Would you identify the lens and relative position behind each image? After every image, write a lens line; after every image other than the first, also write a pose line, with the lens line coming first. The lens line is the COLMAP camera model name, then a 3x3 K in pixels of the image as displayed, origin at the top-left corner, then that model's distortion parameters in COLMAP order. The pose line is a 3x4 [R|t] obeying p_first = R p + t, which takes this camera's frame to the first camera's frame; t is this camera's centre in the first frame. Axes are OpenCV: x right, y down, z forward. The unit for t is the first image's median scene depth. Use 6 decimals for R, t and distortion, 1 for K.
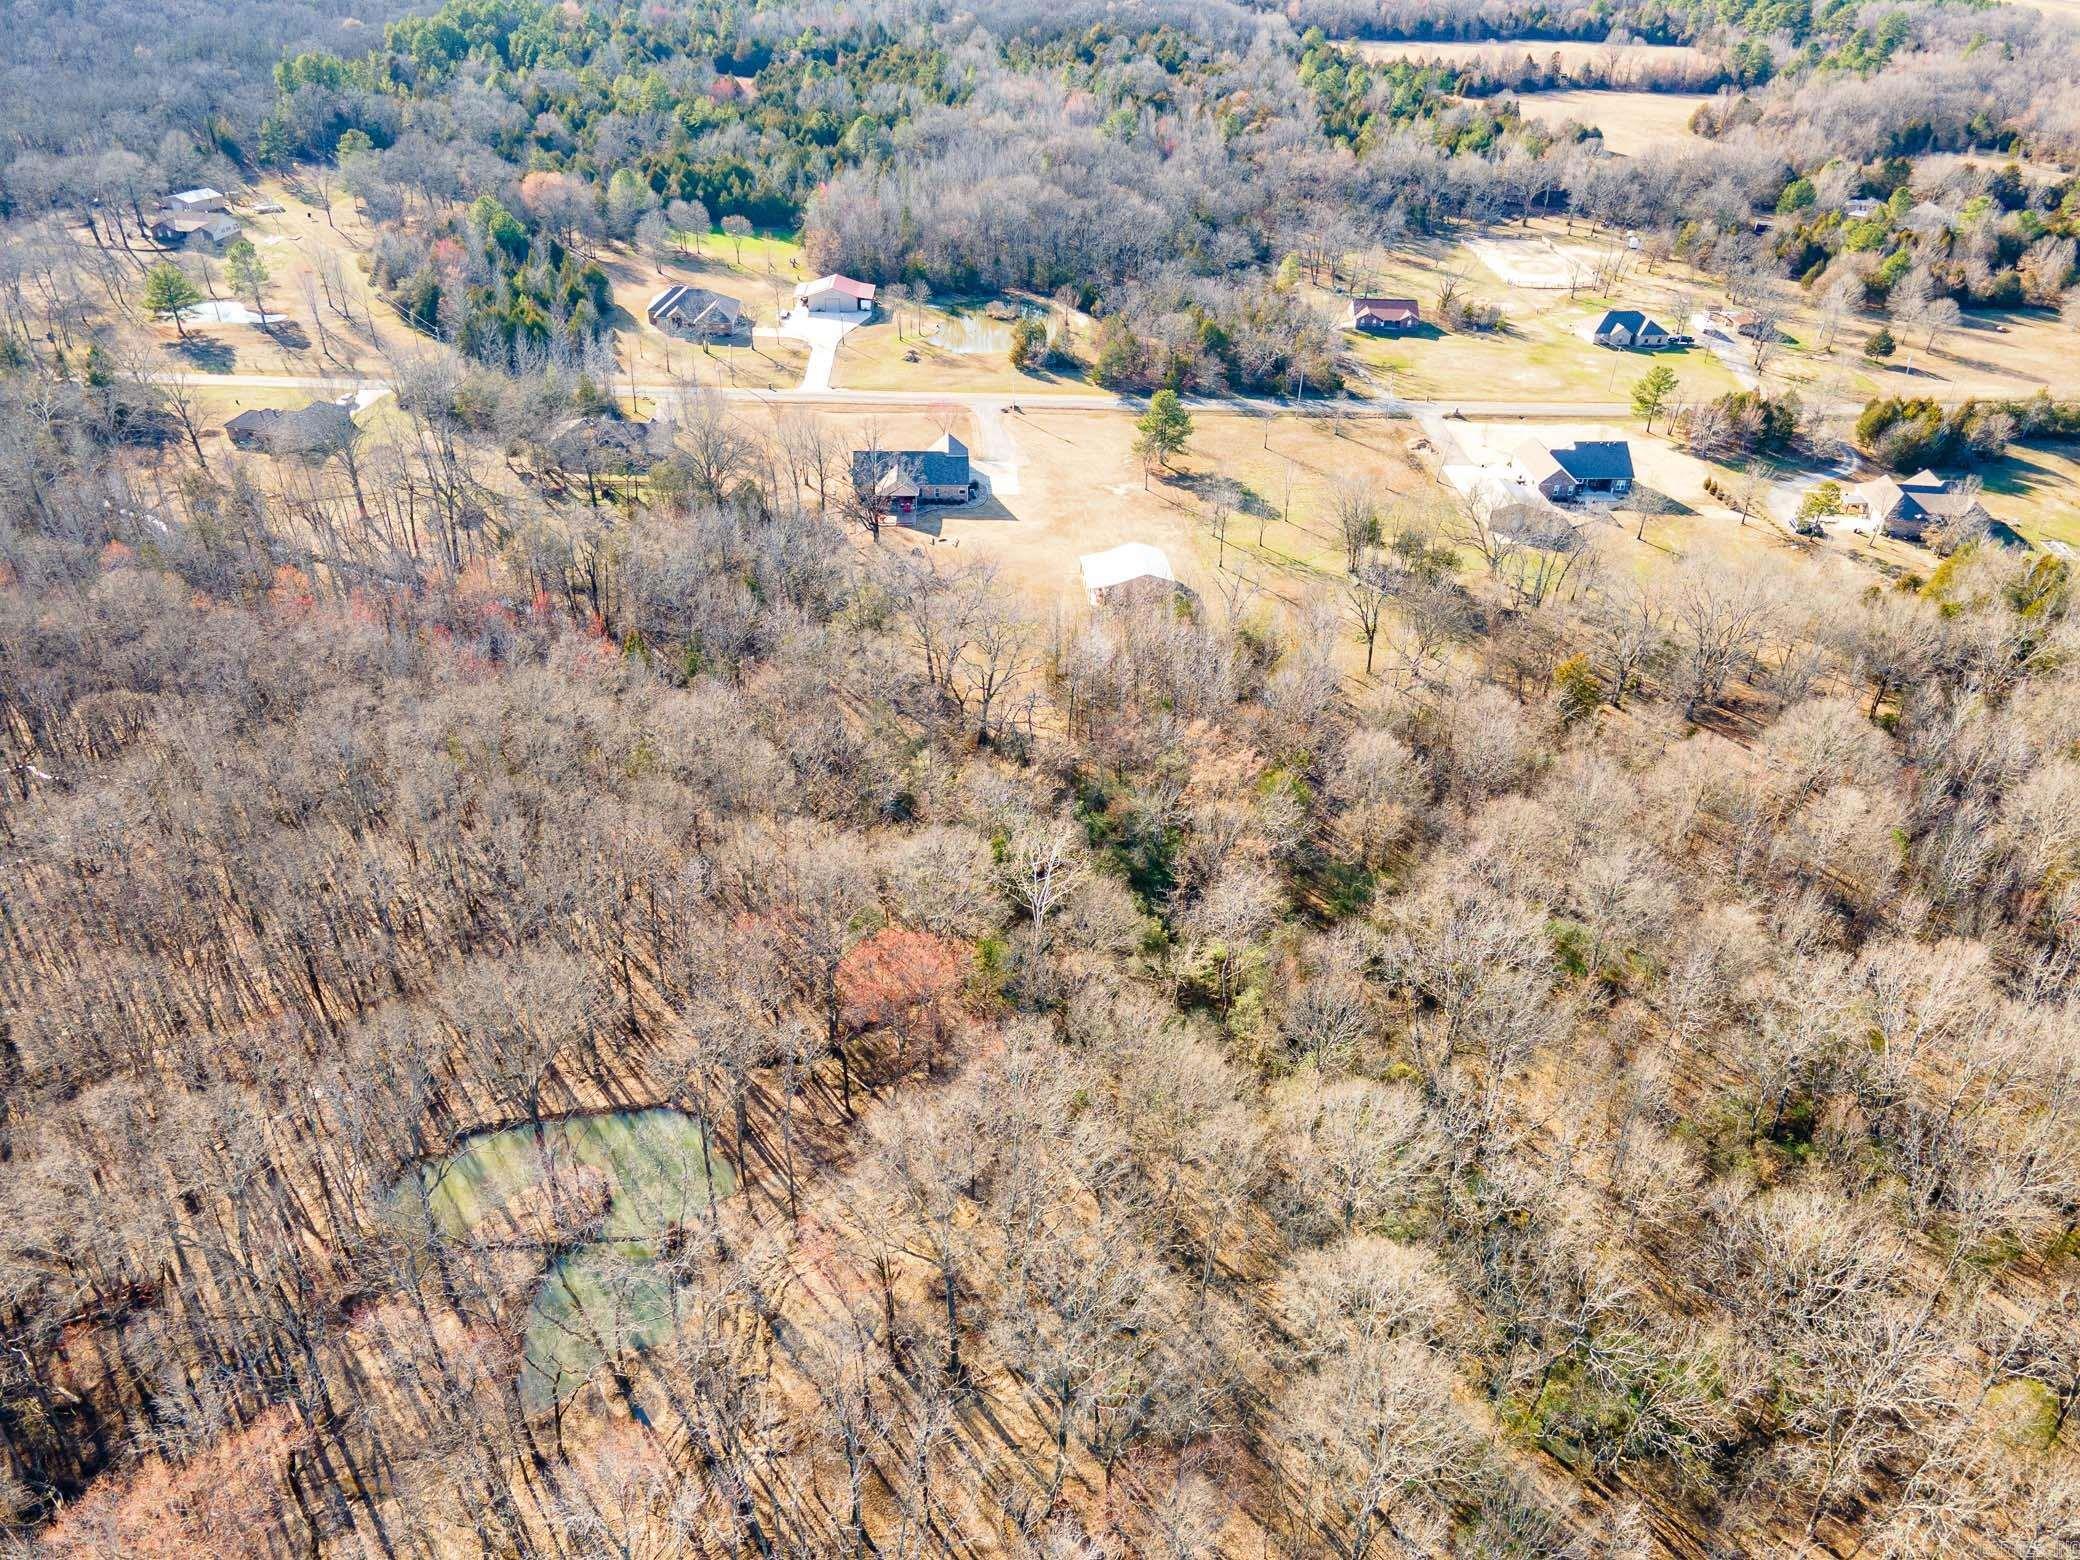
lens RADIAL K [[1552.0, 0, 1040.0], [0, 1552.0, 780.0], [0, 0, 1]] dist [0.051089, 0.057739]
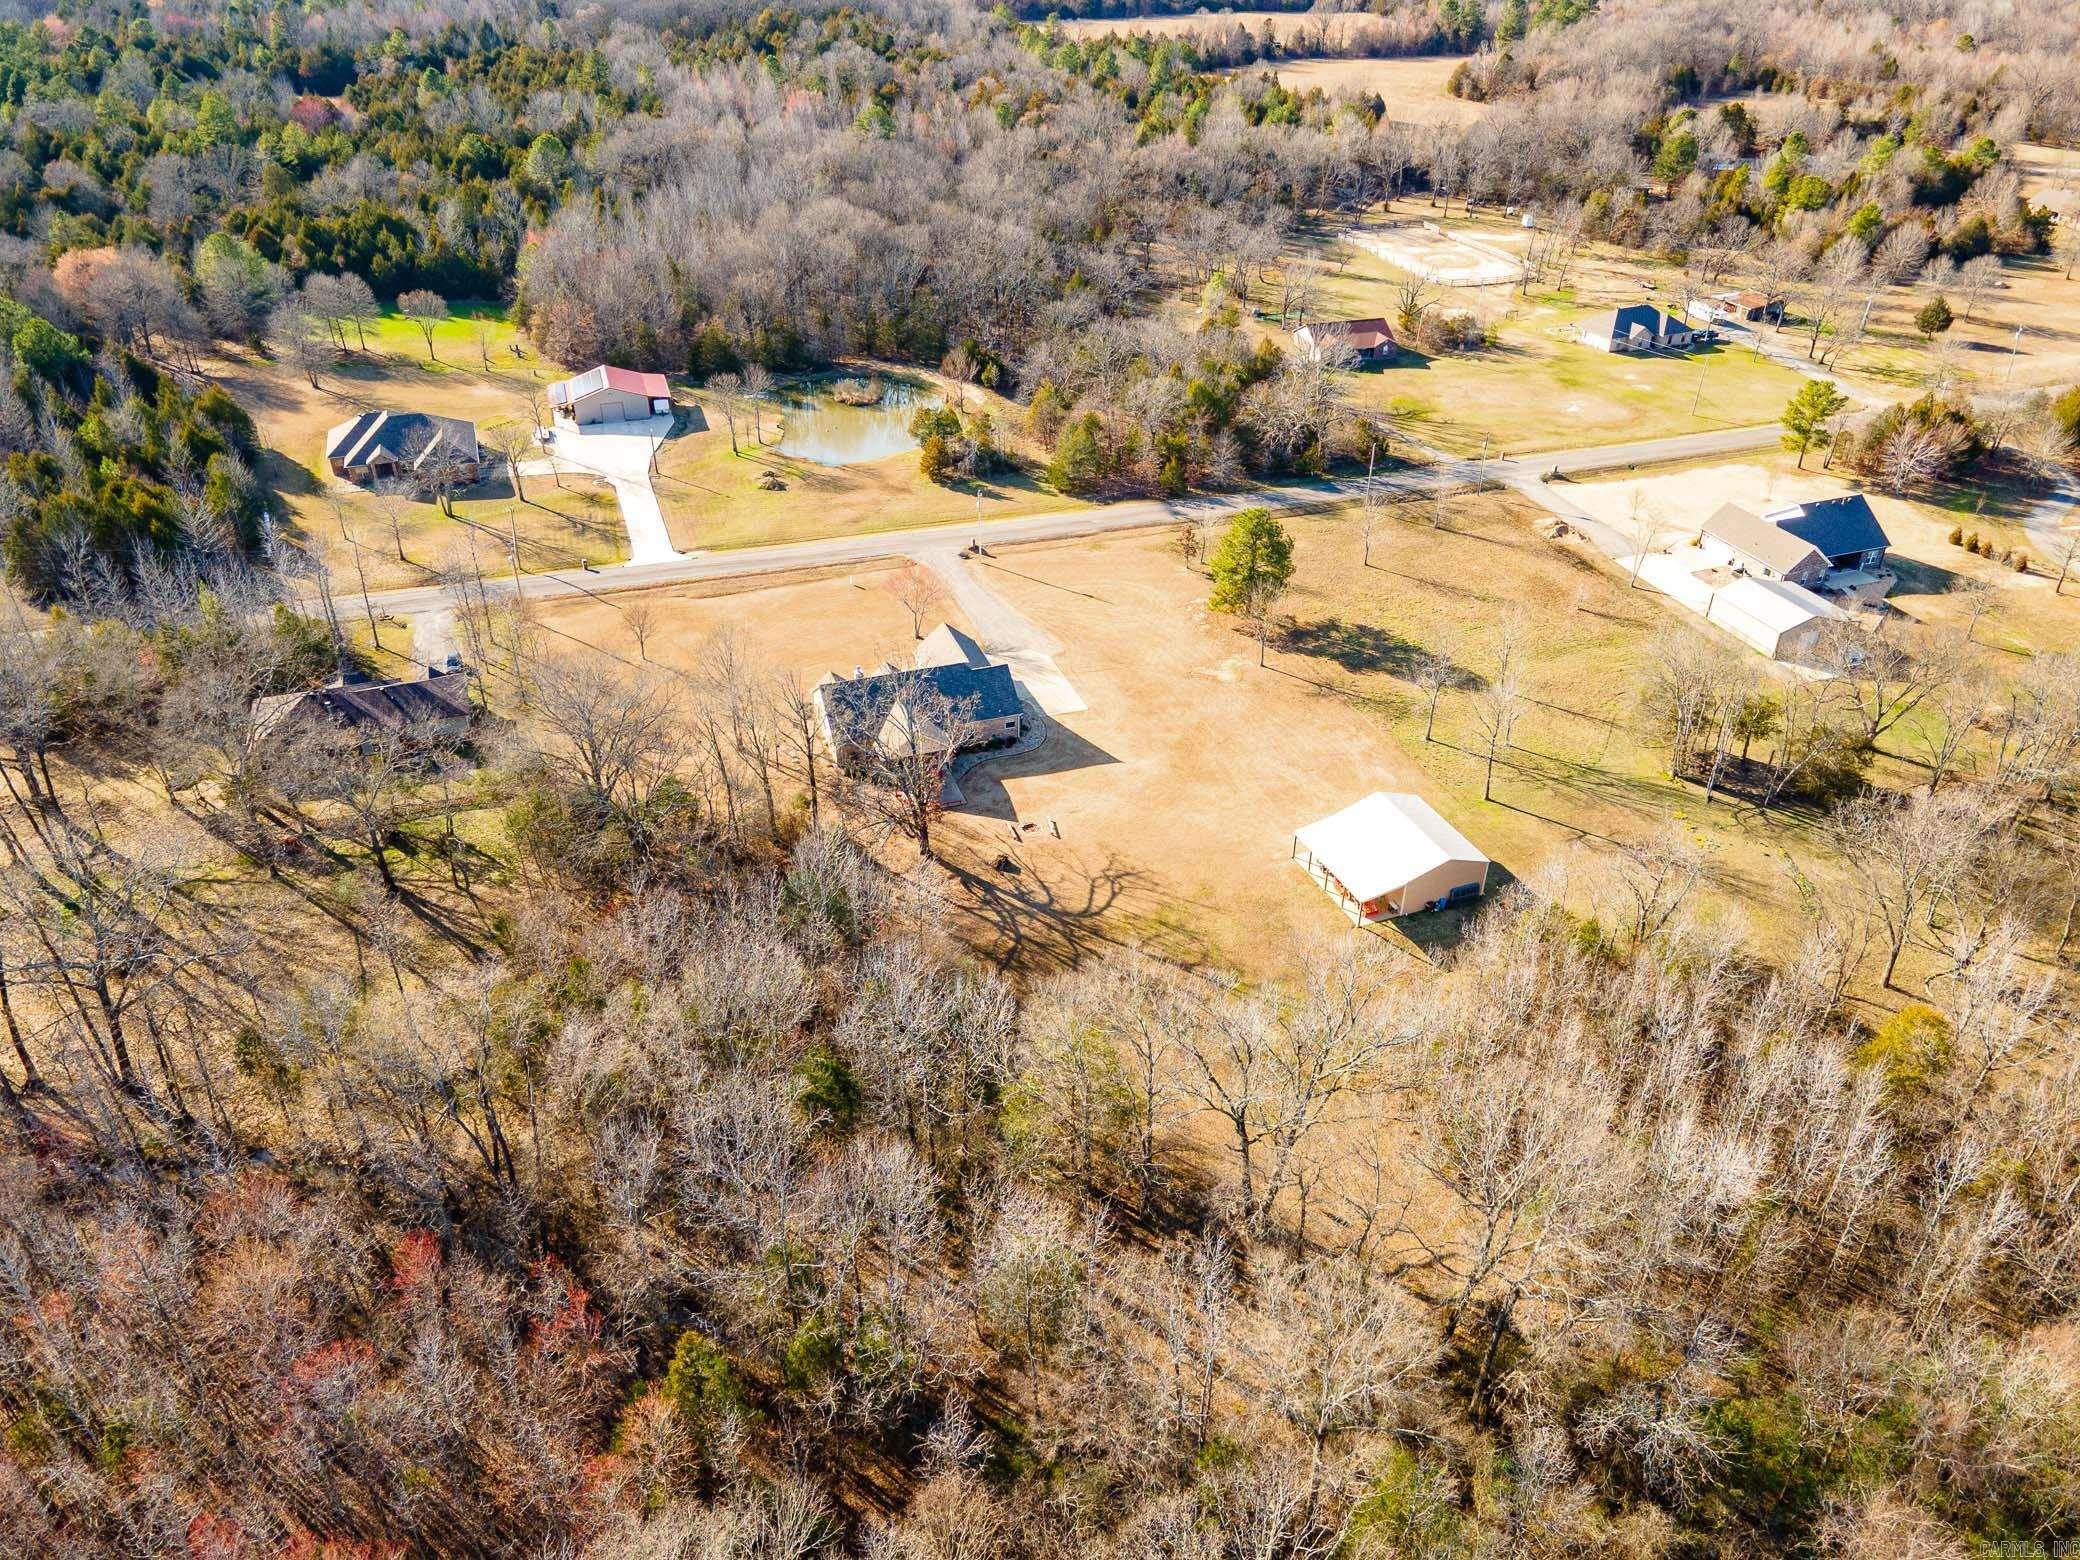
lens RADIAL K [[1481.0, 0, 1040.0], [0, 1481.0, 780.0], [0, 0, 1]] dist [0.085369, -0.025103]
pose [[0.957860, -0.172674, 0.229539, -0.135091], [0.169593, 0.984954, 0.033237, -0.138936], [-0.231824, 0.007092, 0.972732, 0.328488]]
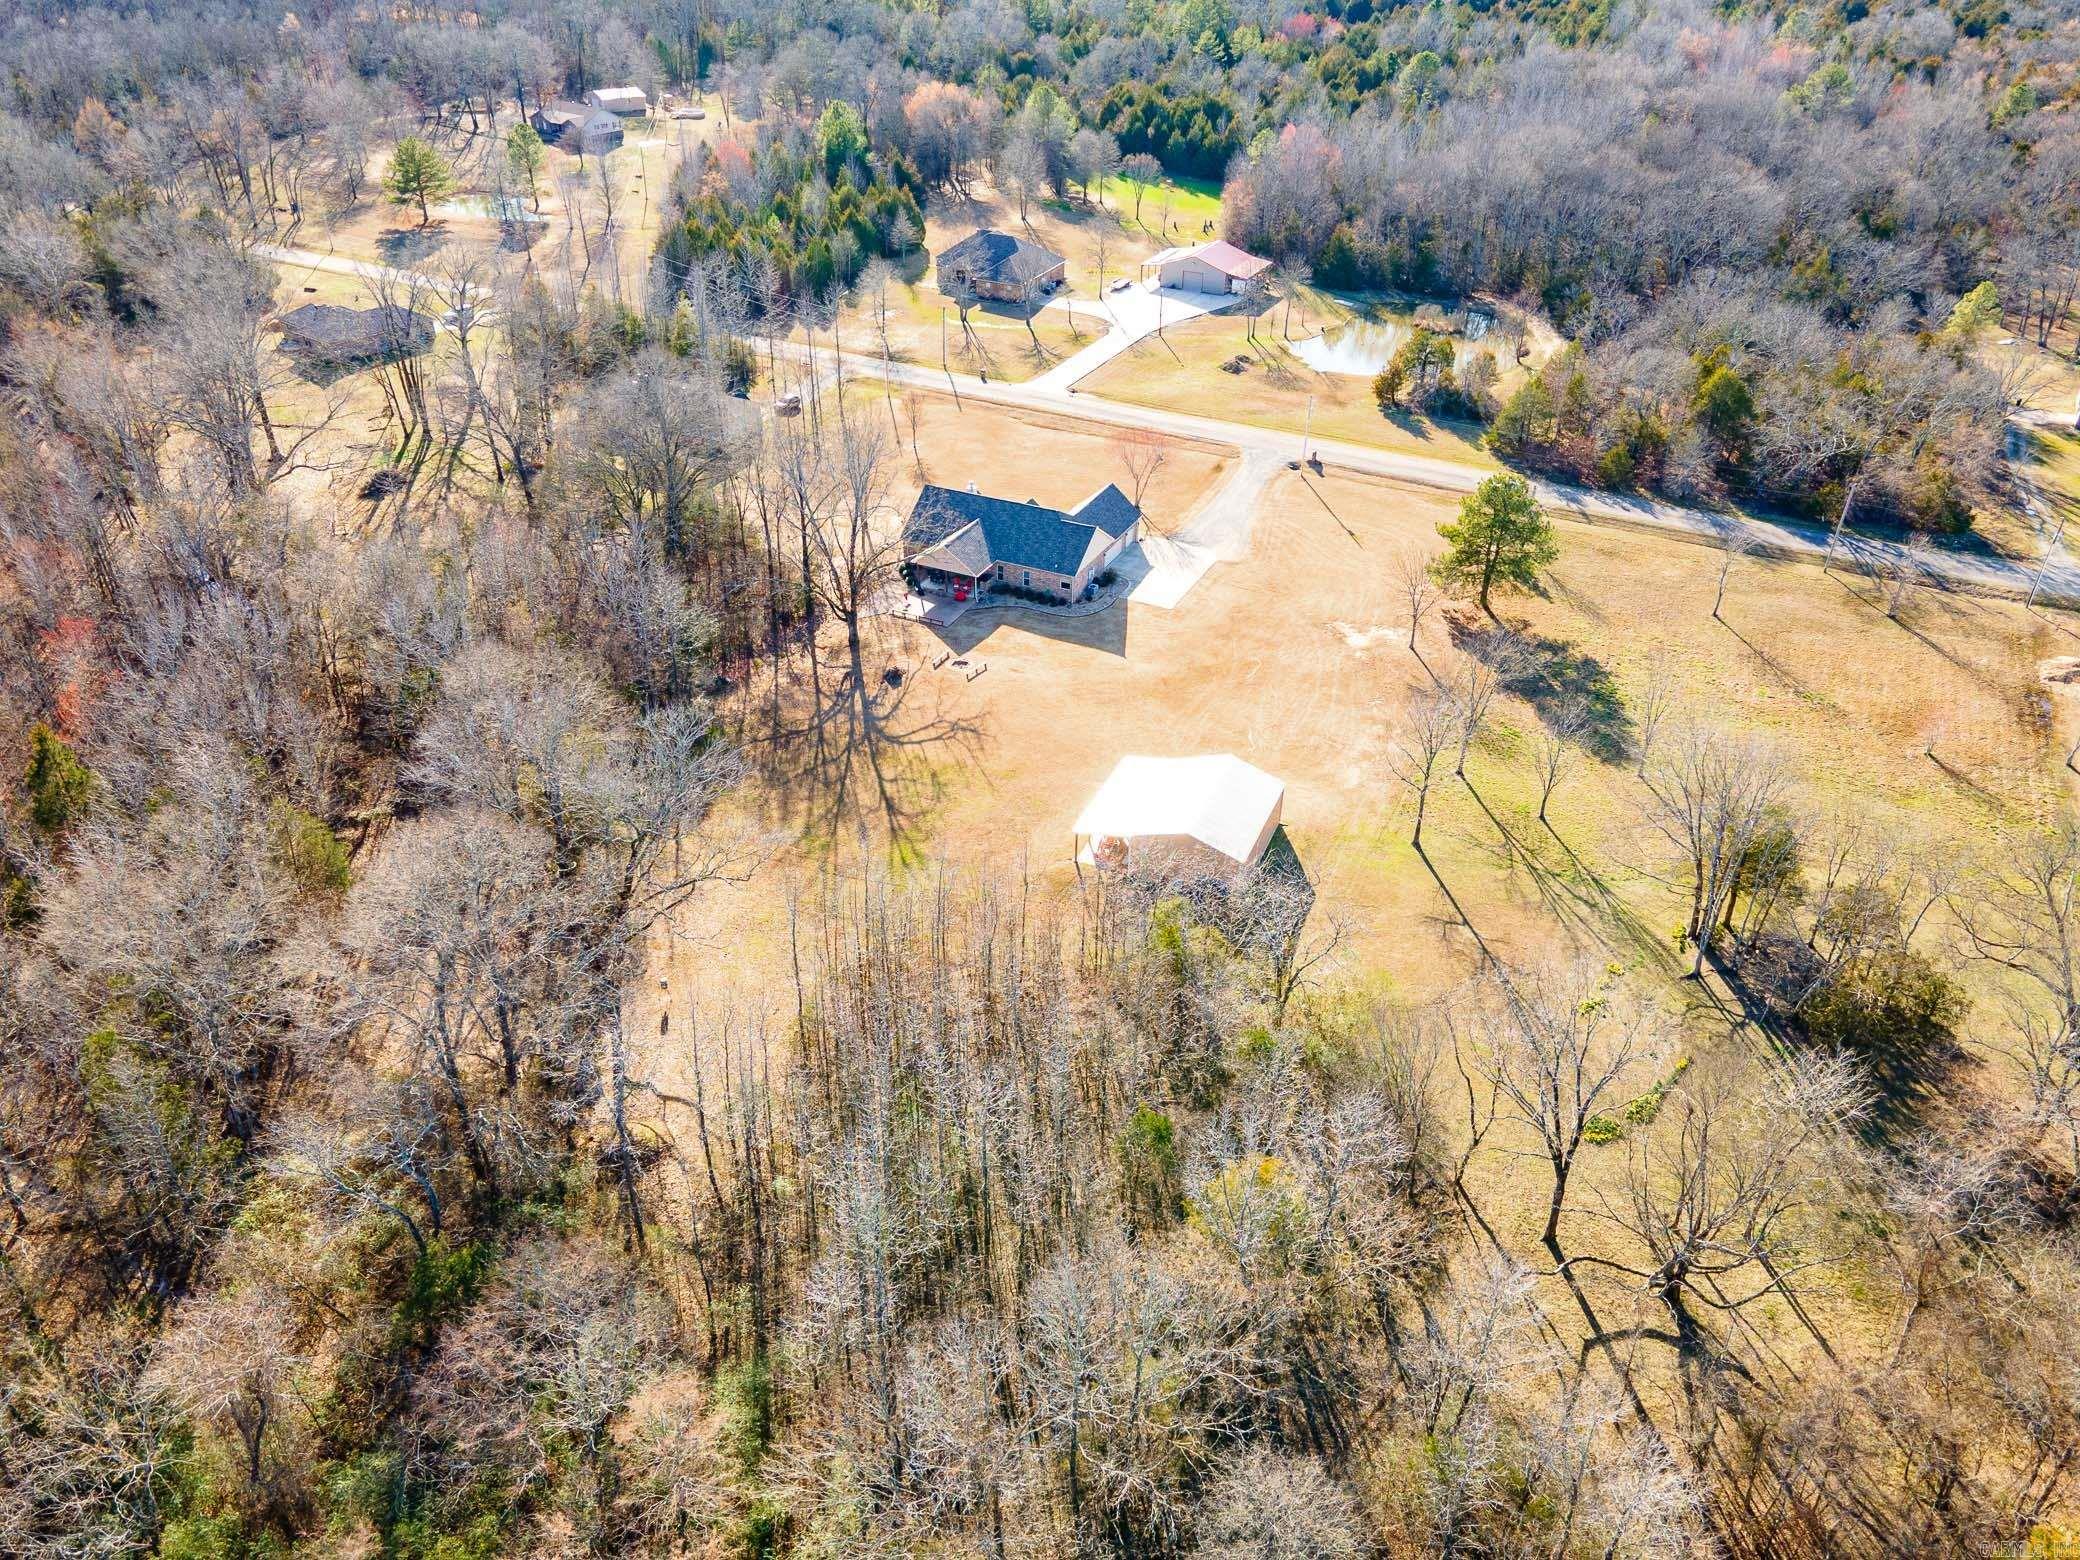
lens RADIAL K [[1560.9, 0, 1050.7], [0, 1560.9, 774.5], [0, 0, 1]] dist [0.092315, -0.058256]
pose [[0.881493, 0.243399, -0.404631, 0.147526], [-0.252573, 0.967065, 0.031488, -0.103428], [0.398969, 0.074442, 0.913938, 0.368429]]
